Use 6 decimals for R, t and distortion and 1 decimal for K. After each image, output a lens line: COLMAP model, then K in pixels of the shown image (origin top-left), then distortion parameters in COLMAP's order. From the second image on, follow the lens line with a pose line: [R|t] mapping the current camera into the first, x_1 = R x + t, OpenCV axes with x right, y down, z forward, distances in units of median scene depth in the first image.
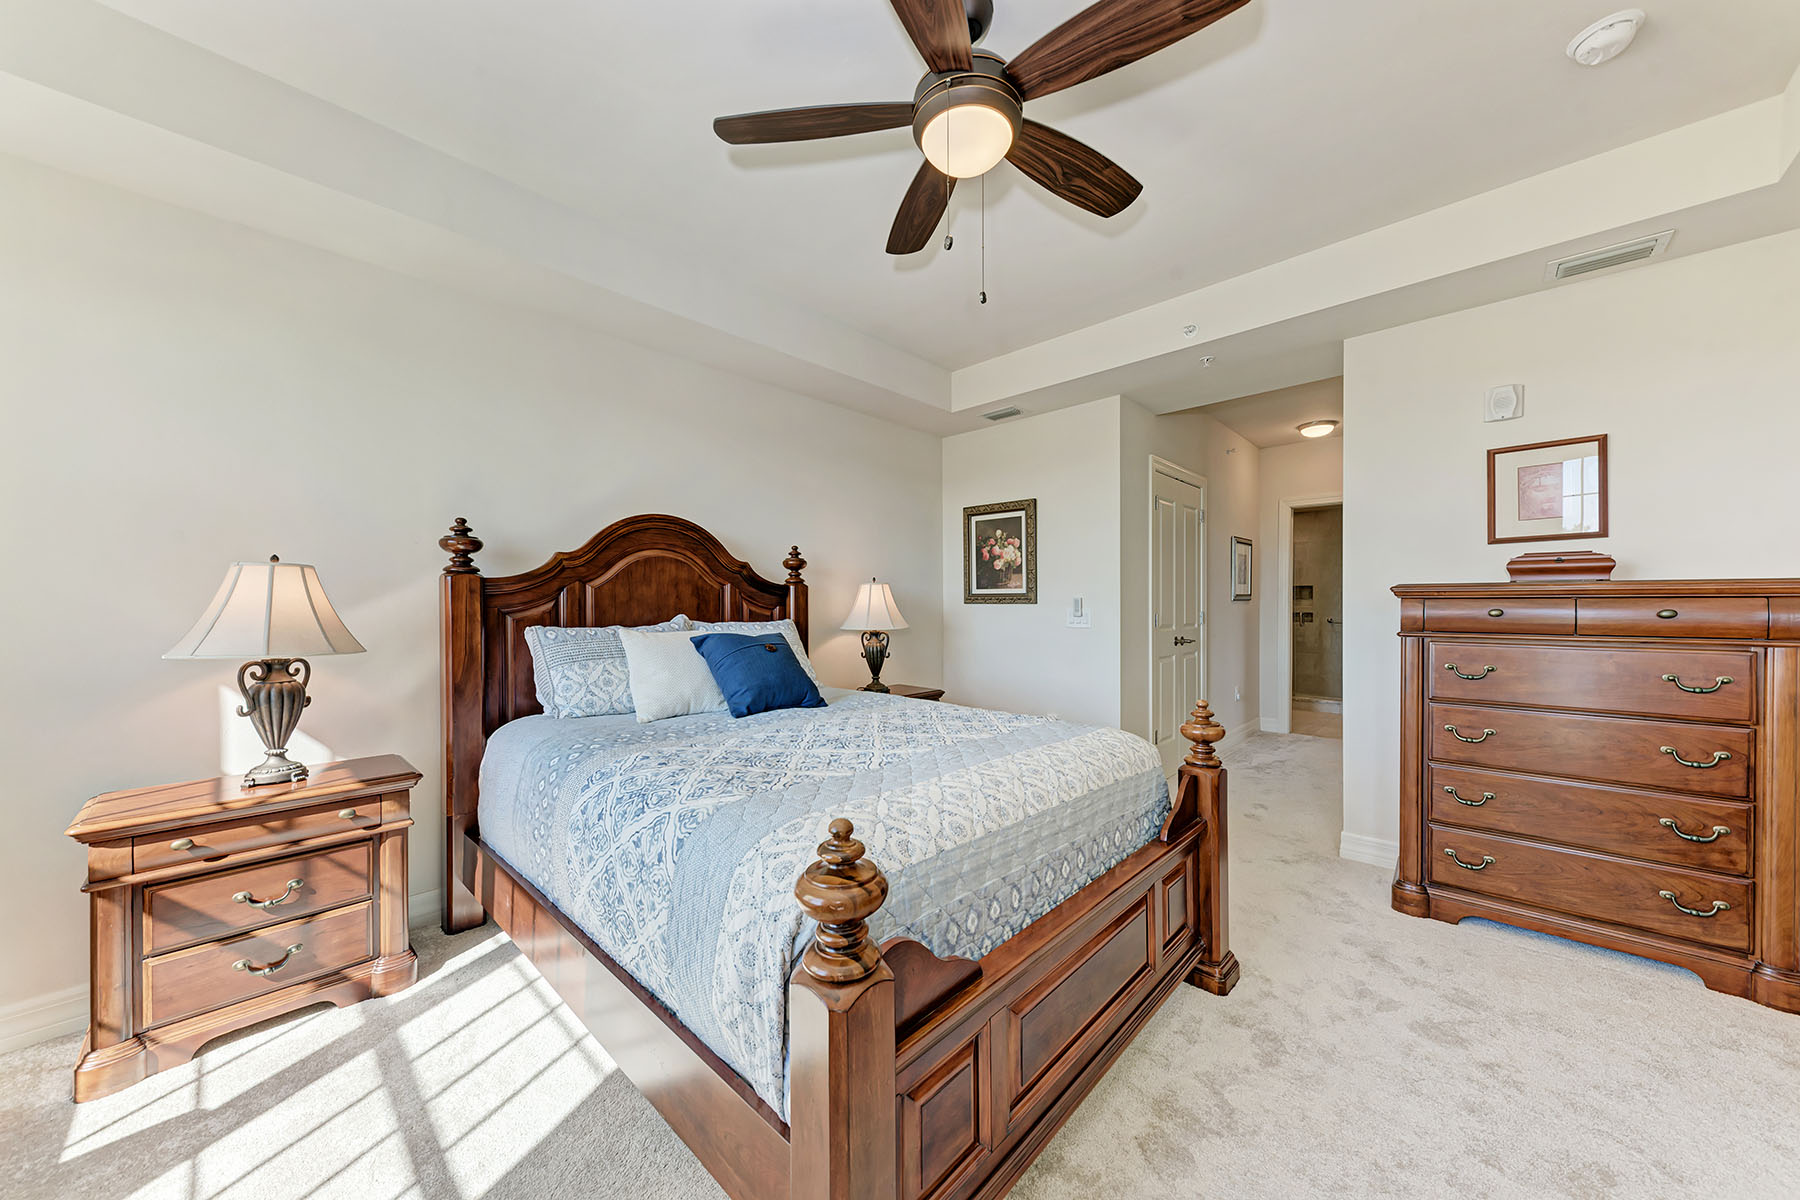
lens RADIAL K [[614.9, 0, 902.5], [0, 614.9, 601.4], [0, 0, 1]] dist [0.007092, -0.001075]
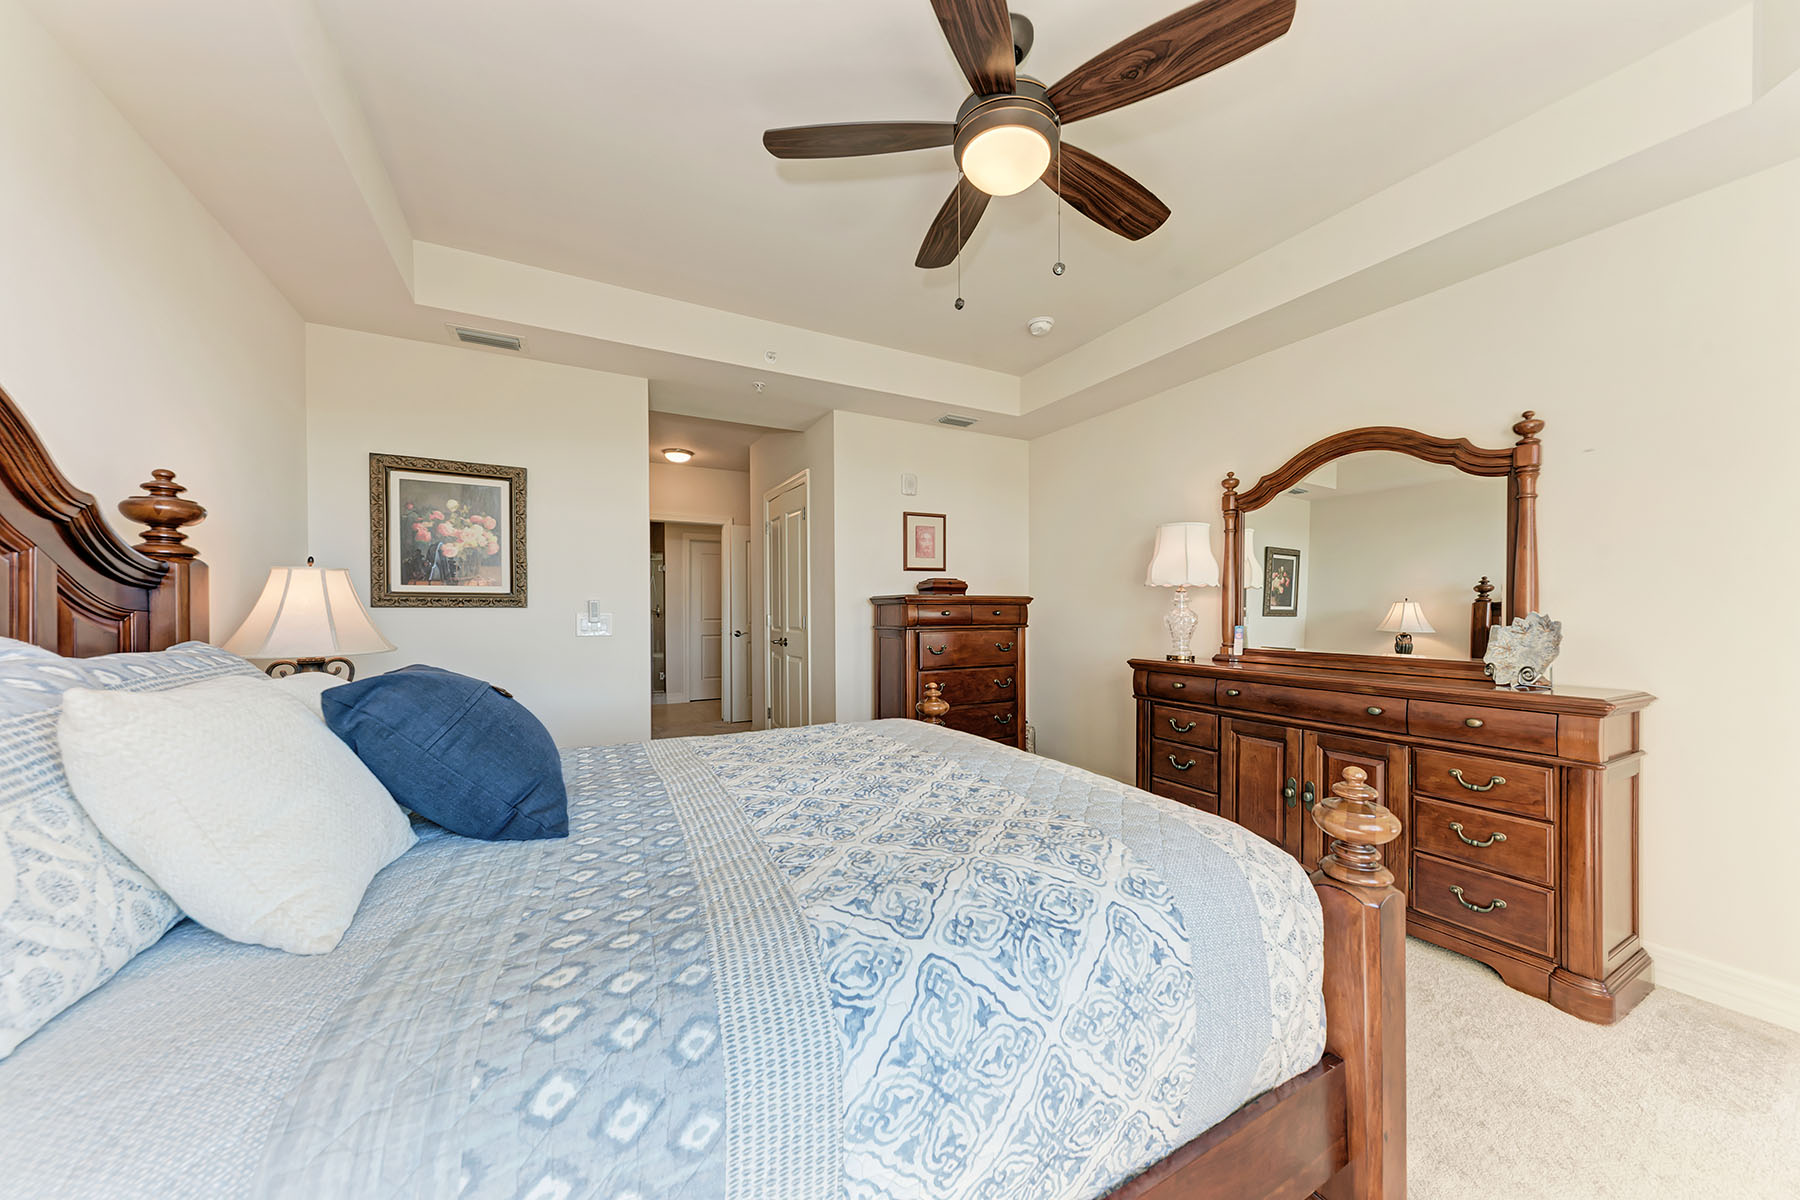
lens RADIAL K [[614.9, 0, 909.0], [0, 614.9, 601.0], [0, 0, 1]] dist [0.007092, -0.001075]
pose [[0.311953, 0.014439, 0.949988, -0.350296], [-0.002730, 0.999894, -0.014301, 0.004811], [-0.950094, 0.001868, 0.311959, 0.315505]]
